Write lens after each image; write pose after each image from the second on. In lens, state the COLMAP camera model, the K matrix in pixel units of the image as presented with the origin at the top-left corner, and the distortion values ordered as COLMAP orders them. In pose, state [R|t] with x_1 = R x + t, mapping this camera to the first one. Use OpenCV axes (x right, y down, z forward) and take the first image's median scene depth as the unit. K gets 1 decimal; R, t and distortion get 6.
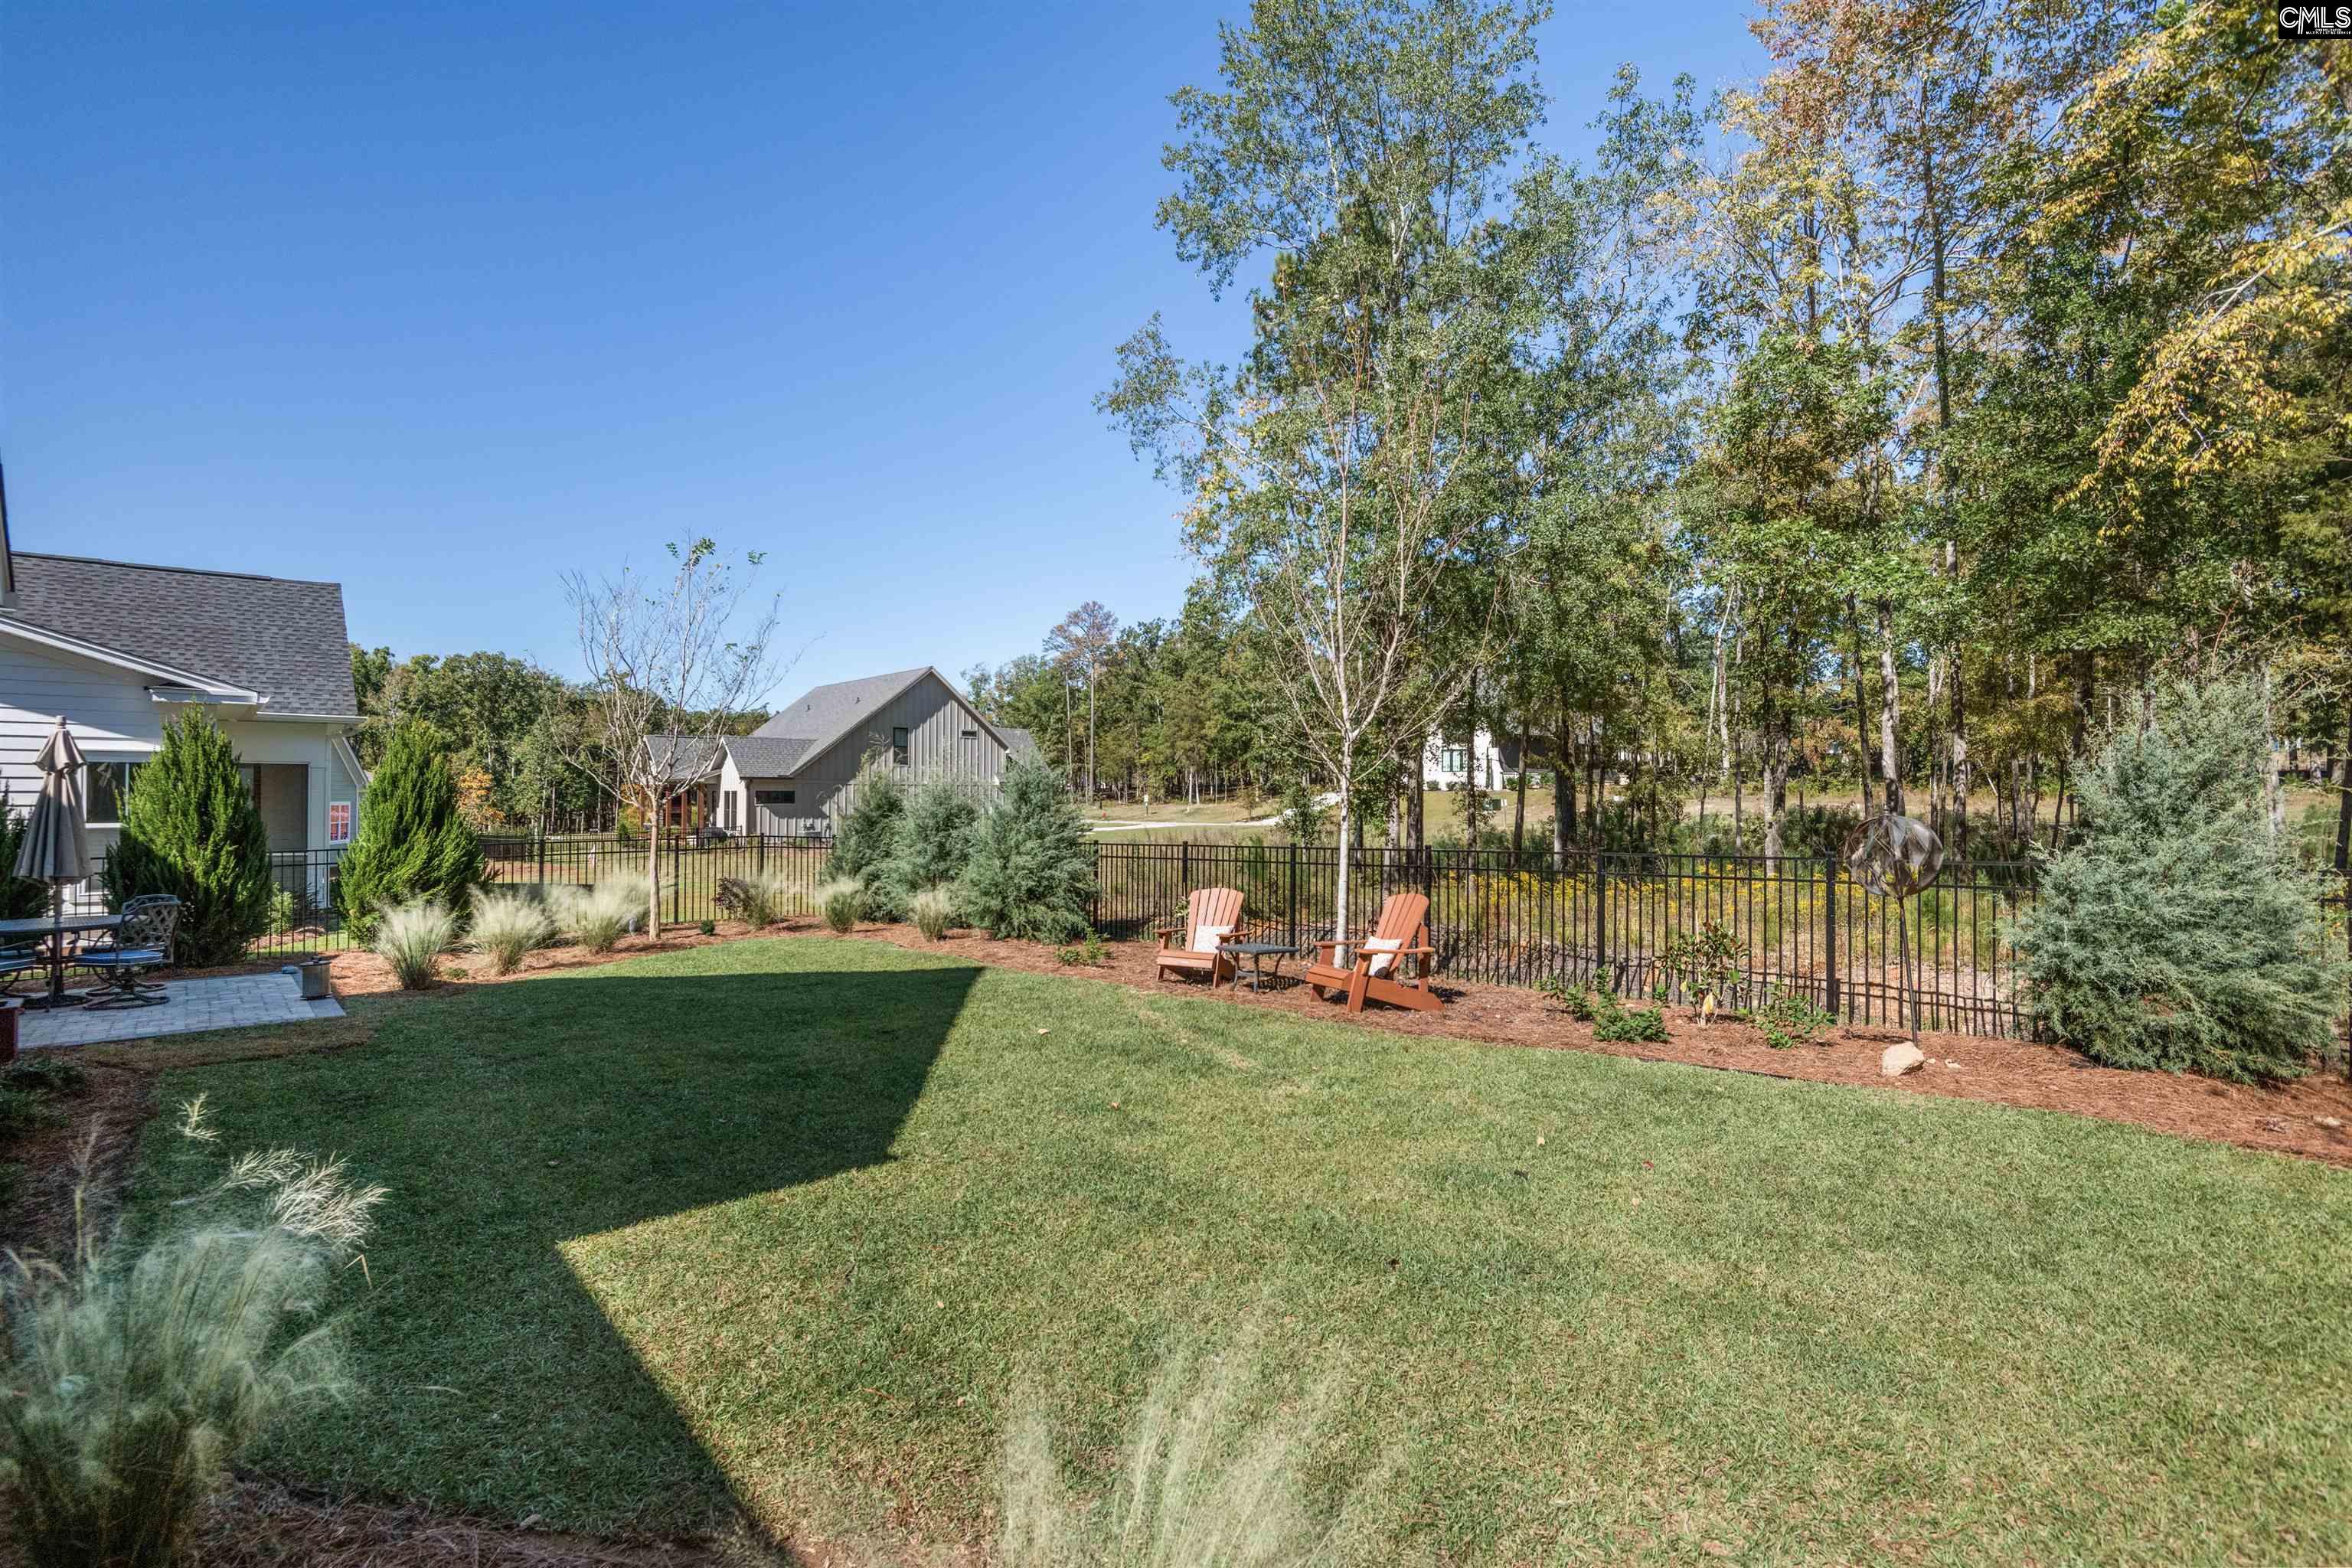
lens RADIAL K [[1080.9, 0, 1142.9], [0, 1080.9, 790.2], [0, 0, 1]] dist [0.001068, 0.000040]
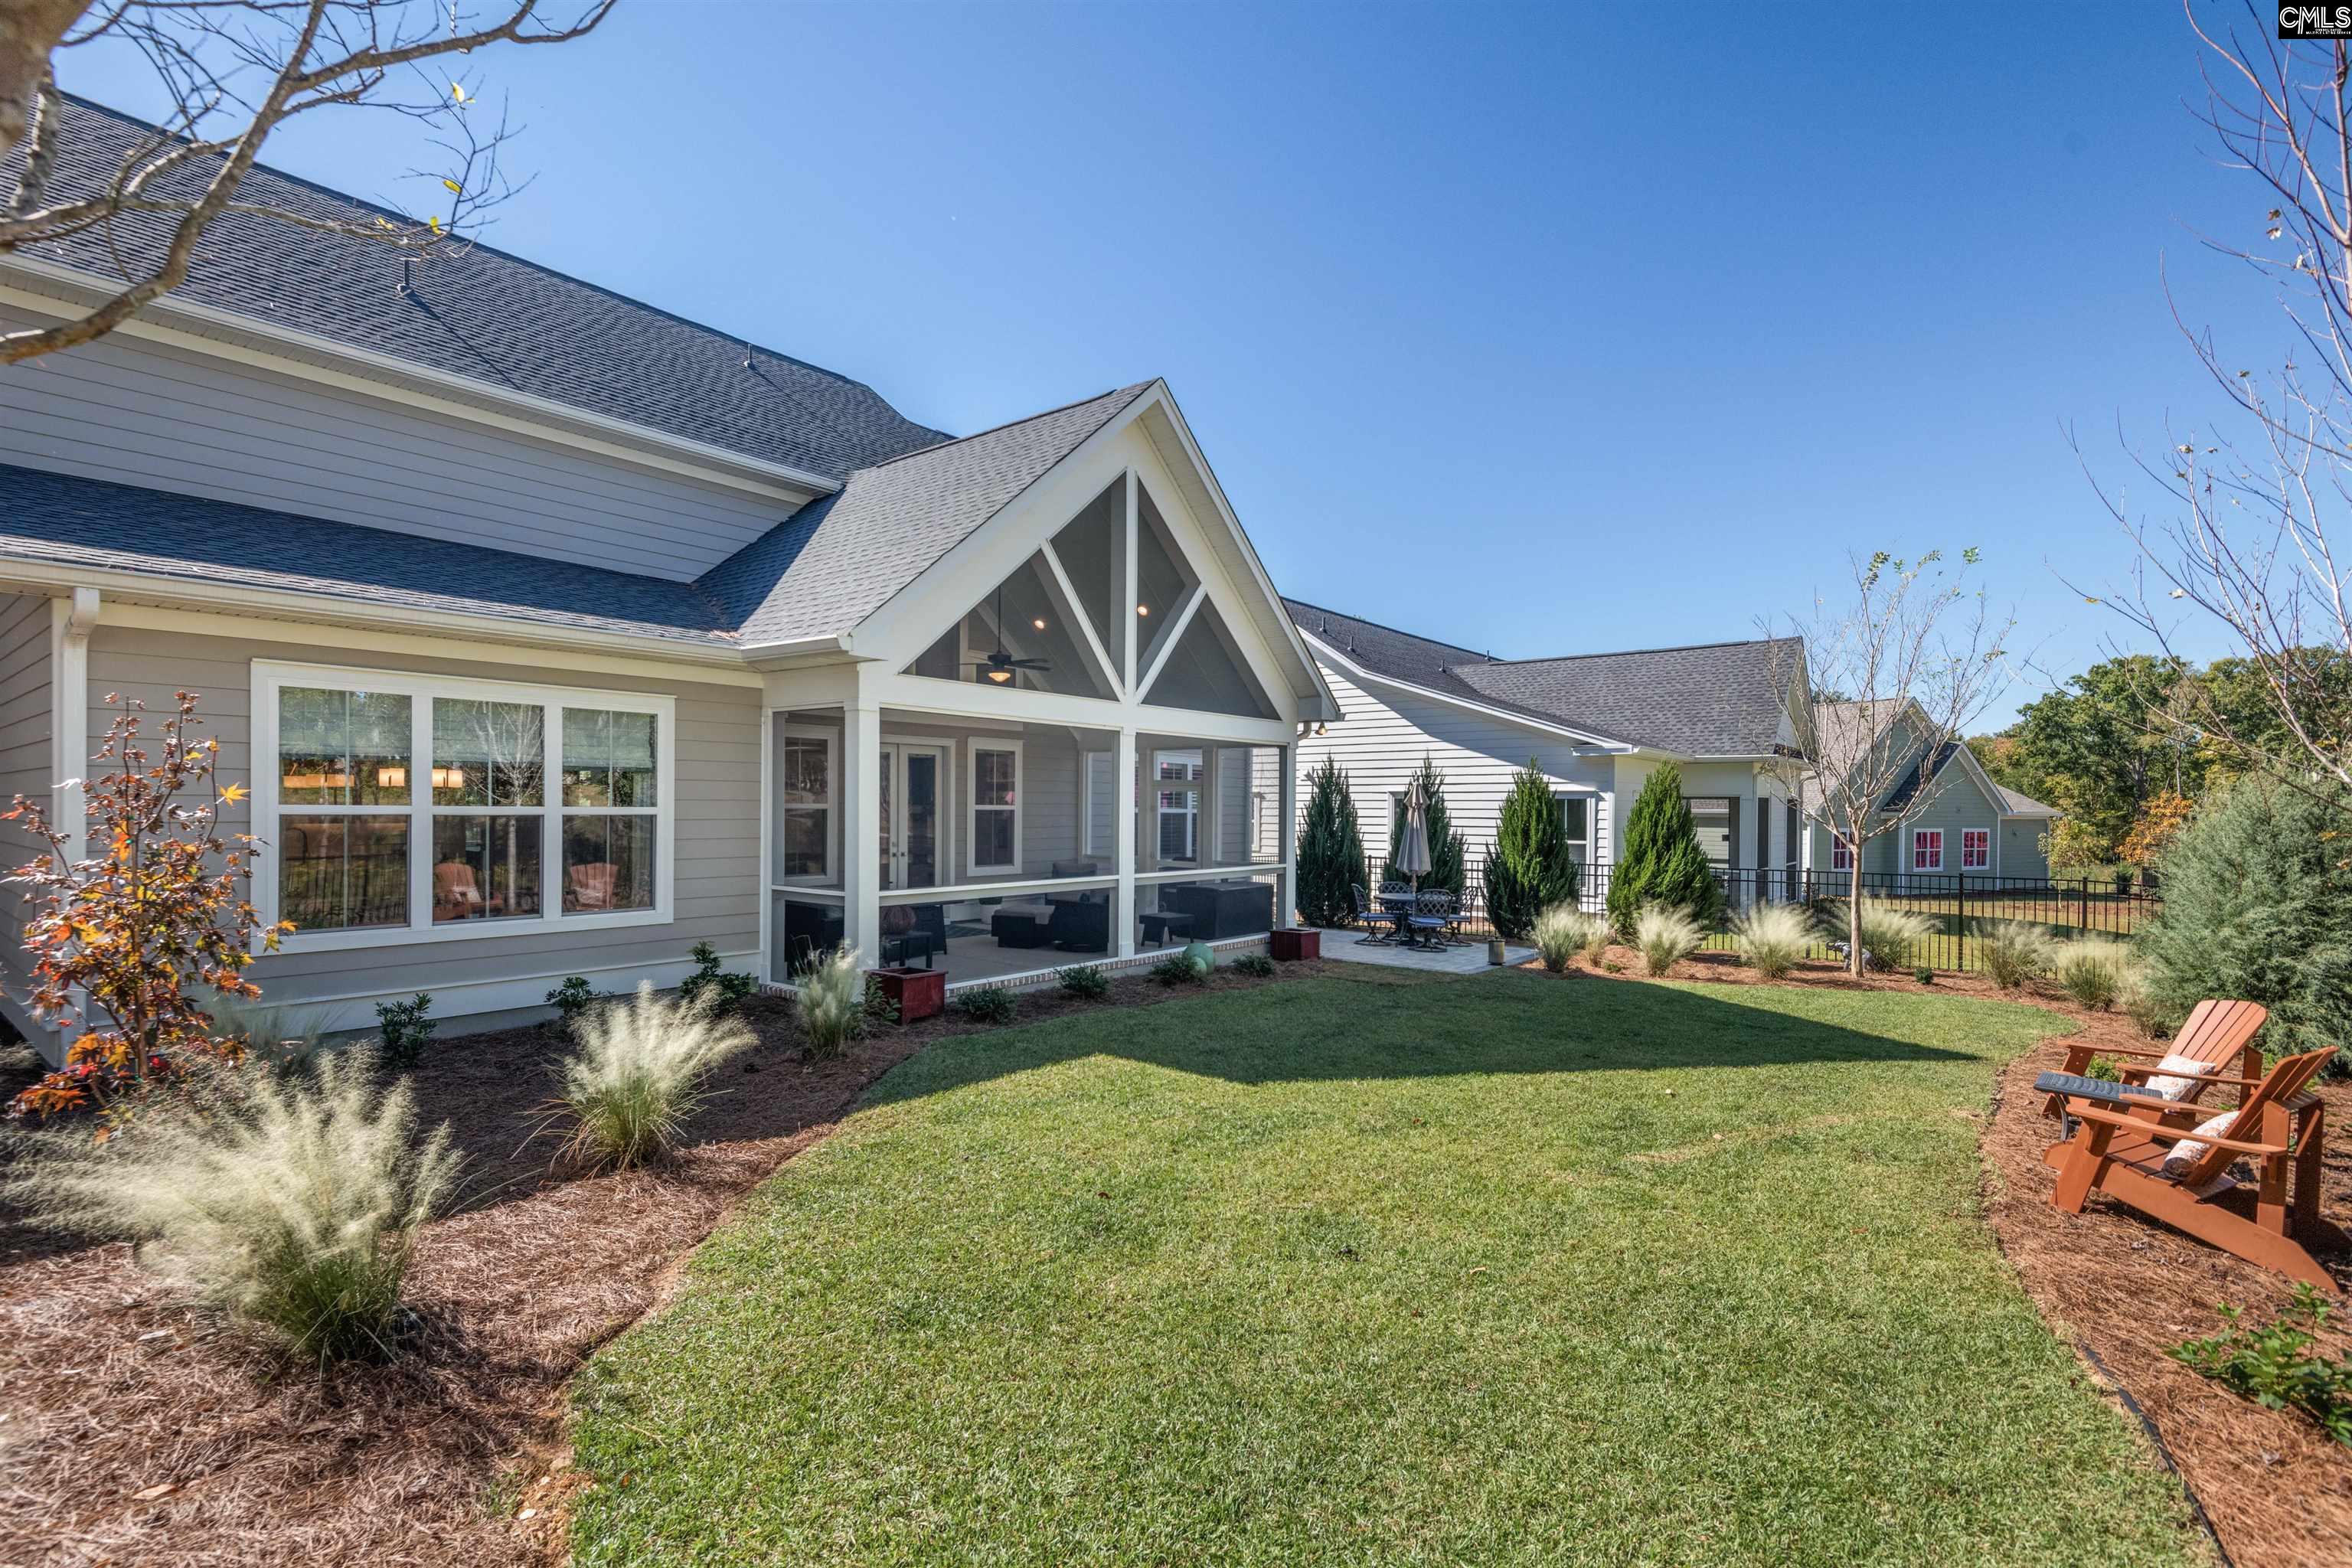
lens RADIAL K [[1080.9, 0, 1142.9], [0, 1080.9, 790.2], [0, 0, 1]] dist [0.001068, 0.000040]
pose [[0.131982, -0.017398, -0.991099, 0.423592], [-0.005343, 0.999819, -0.018263, -0.007733], [0.991238, 0.007706, 0.131866, 0.241192]]
